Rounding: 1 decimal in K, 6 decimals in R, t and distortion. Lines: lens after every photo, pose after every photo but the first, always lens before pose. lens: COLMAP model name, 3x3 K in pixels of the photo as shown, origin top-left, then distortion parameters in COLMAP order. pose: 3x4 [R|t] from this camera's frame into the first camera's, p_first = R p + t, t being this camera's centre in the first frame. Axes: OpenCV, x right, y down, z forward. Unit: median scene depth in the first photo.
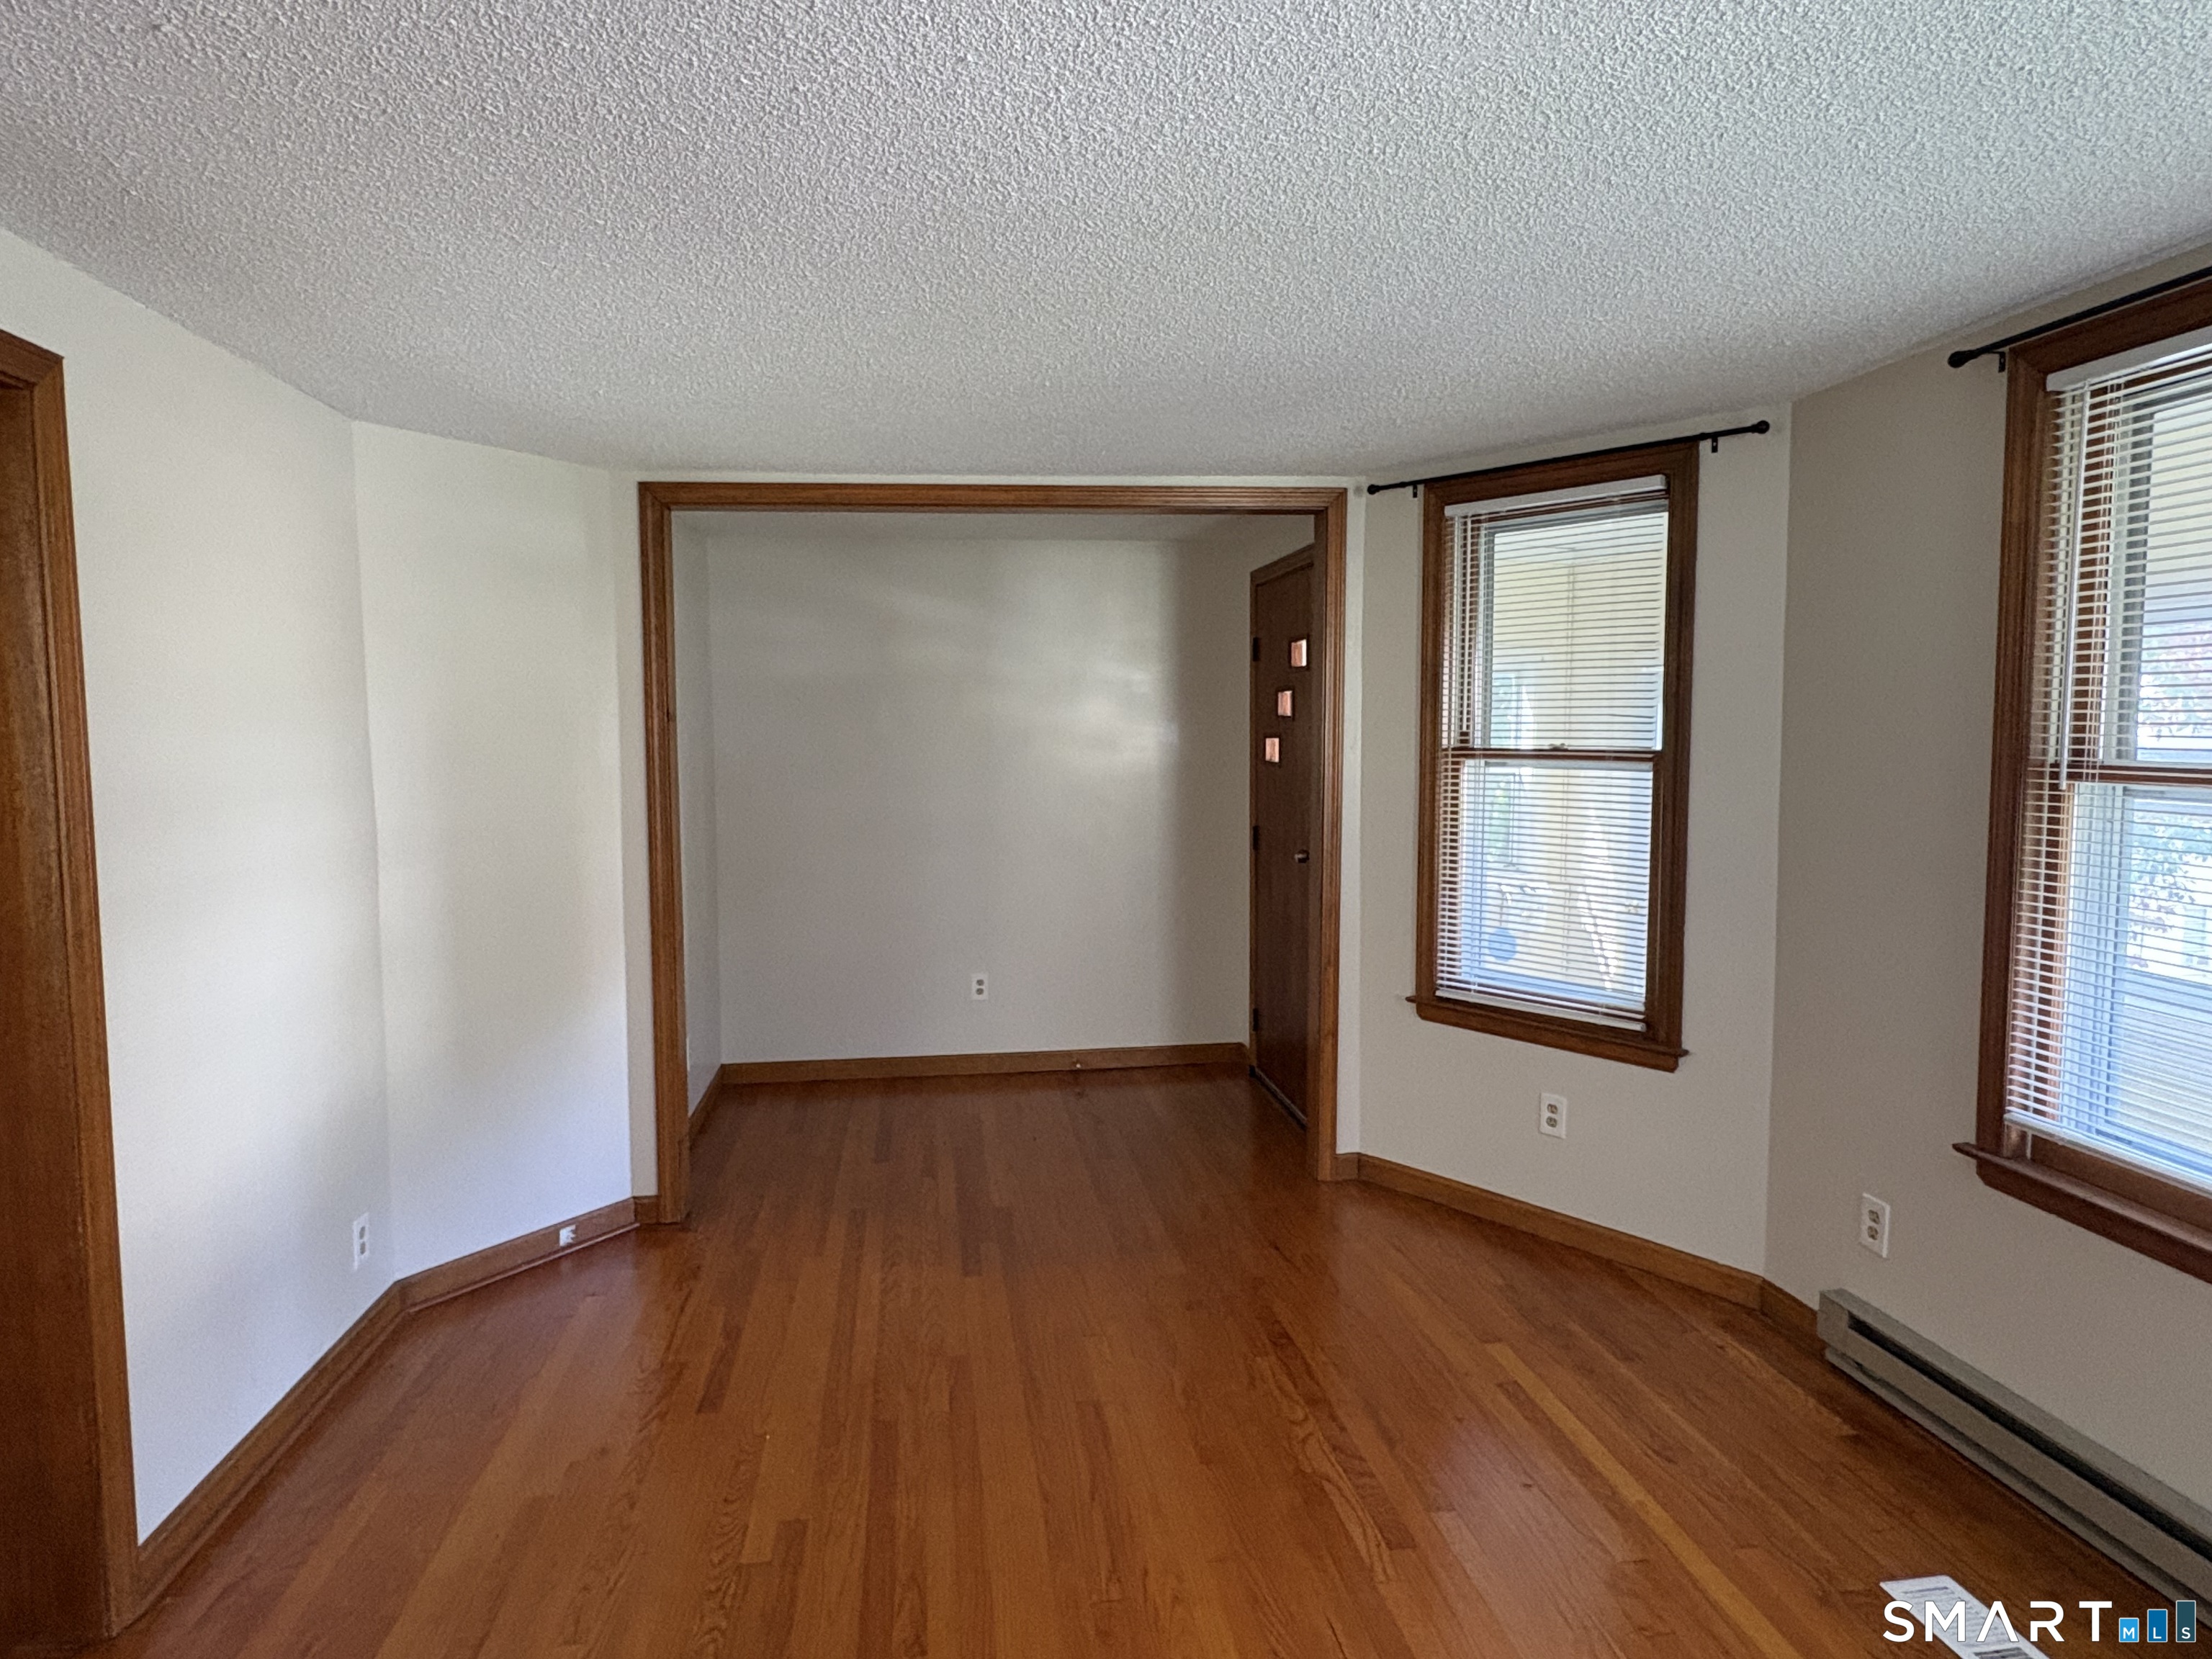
lens RADIAL K [[1280.5, 0, 1109.7], [0, 1280.5, 830.6], [0, 0, 1]] dist [-0.002966, 0.001589]
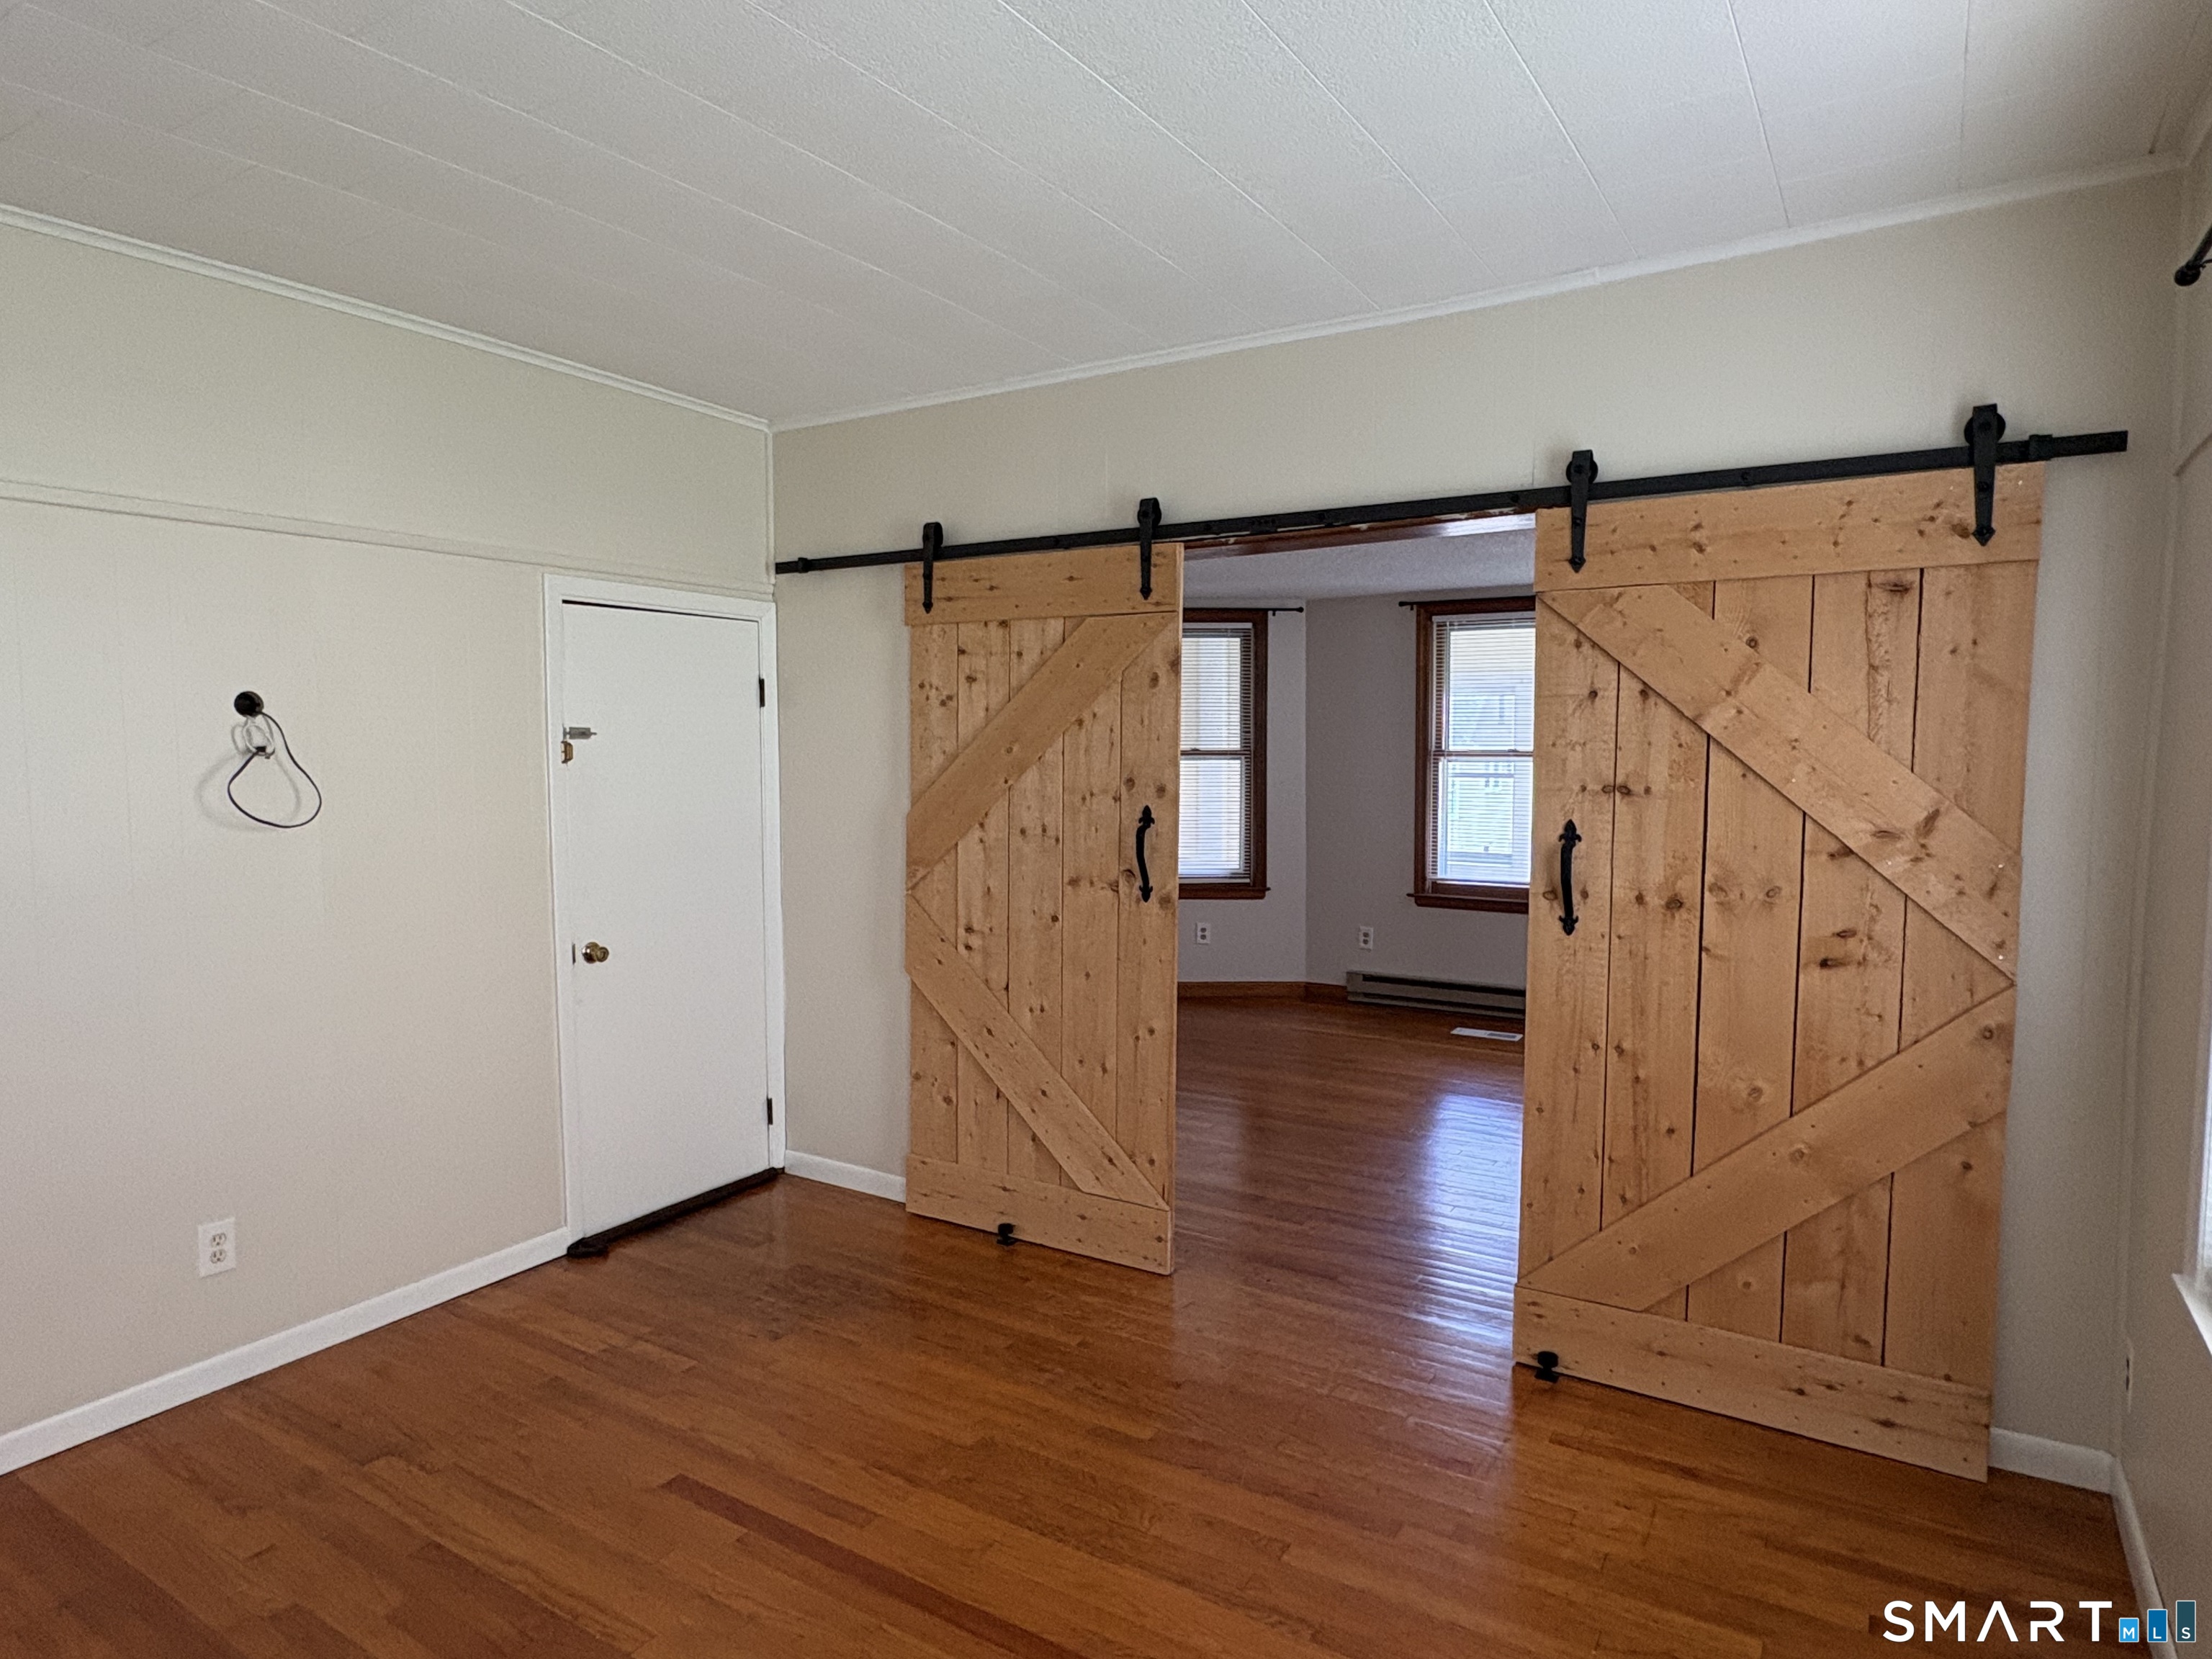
lens RADIAL K [[1280.5, 0, 1102.0], [0, 1280.5, 821.6], [0, 0, 1]] dist [-0.002966, 0.001589]
pose [[0.645319, -0.058911, 0.761638, -1.787351], [0.071238, 0.997318, 0.016782, 0.004731], [-0.760584, 0.043428, 0.647786, -0.256981]]
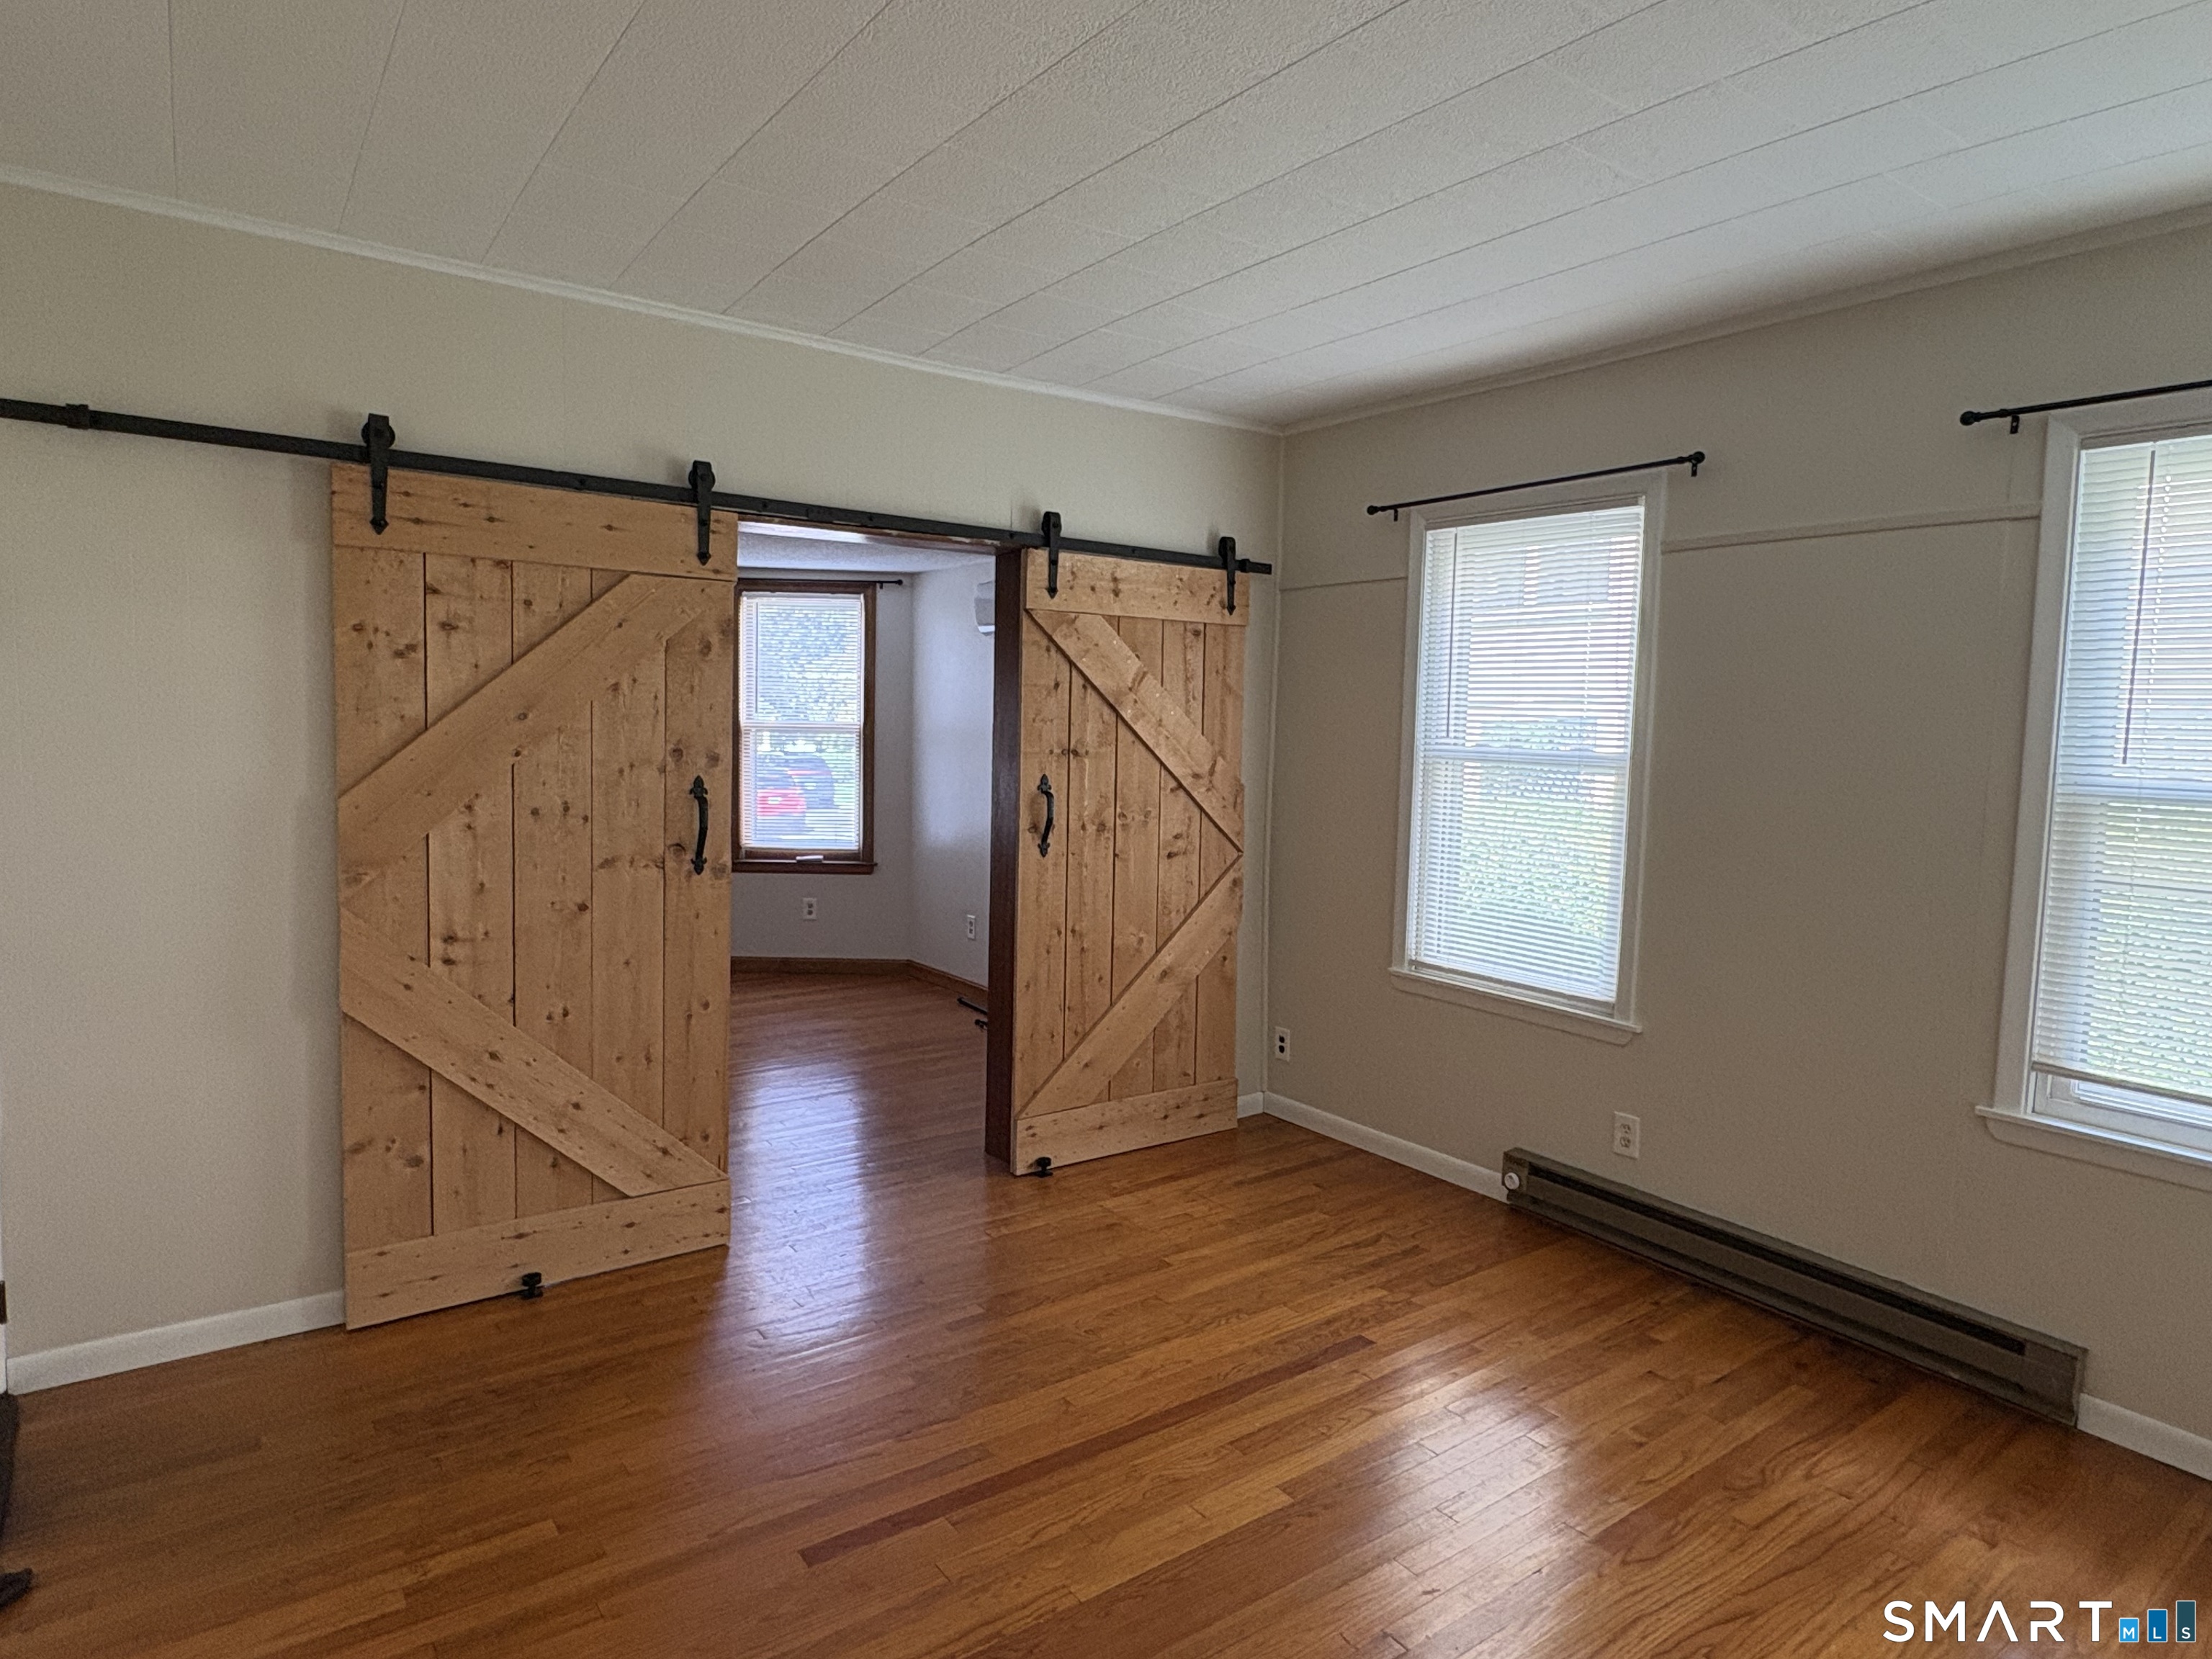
lens RADIAL K [[1280.5, 0, 1086.3], [0, 1280.5, 822.3], [0, 0, 1]] dist [-0.002966, 0.001589]
pose [[-0.465389, -0.082884, 0.881217, -2.087279], [0.051711, 0.991359, 0.120554, -0.079010], [-0.883594, 0.101673, -0.457082, 0.858461]]
